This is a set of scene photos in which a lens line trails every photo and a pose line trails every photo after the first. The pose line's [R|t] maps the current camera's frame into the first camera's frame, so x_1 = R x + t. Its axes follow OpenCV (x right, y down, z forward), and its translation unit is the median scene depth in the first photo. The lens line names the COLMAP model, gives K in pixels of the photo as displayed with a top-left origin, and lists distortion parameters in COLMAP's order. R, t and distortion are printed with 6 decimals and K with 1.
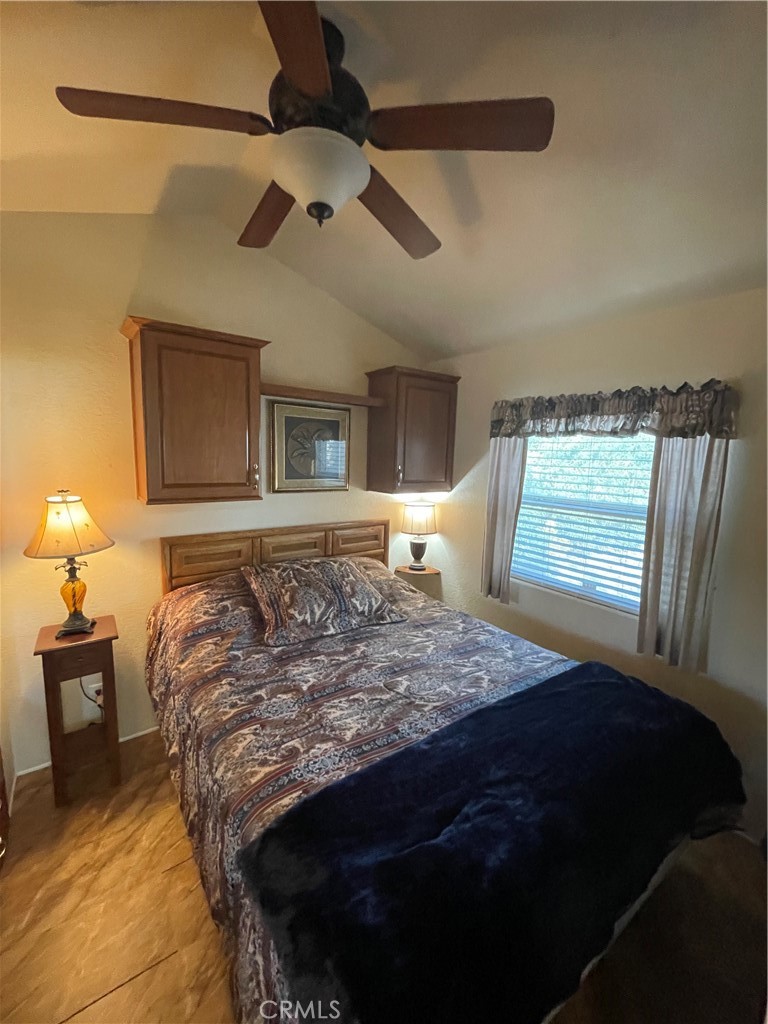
lens RADIAL K [[405.0, 0, 384.0], [0, 405.0, 512.0], [0, 0, 1]] dist [0.002027, 0.000089]
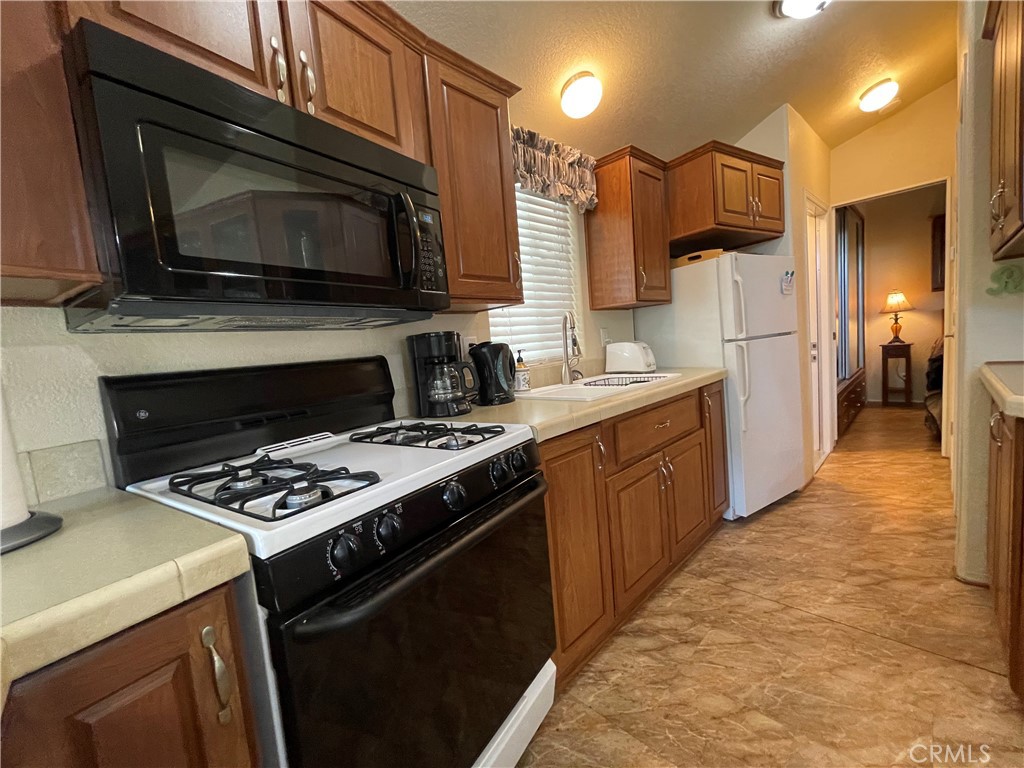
lens RADIAL K [[414.9, 0, 512.0], [0, 414.9, 384.0], [0, 0, 1]] dist [0.000216, 0.000017]
pose [[0.150445, 0.045055, -0.987591, 1.518848], [-0.038672, 0.998465, 0.039660, 0.553976], [0.987862, 0.032225, 0.151957, -1.838532]]
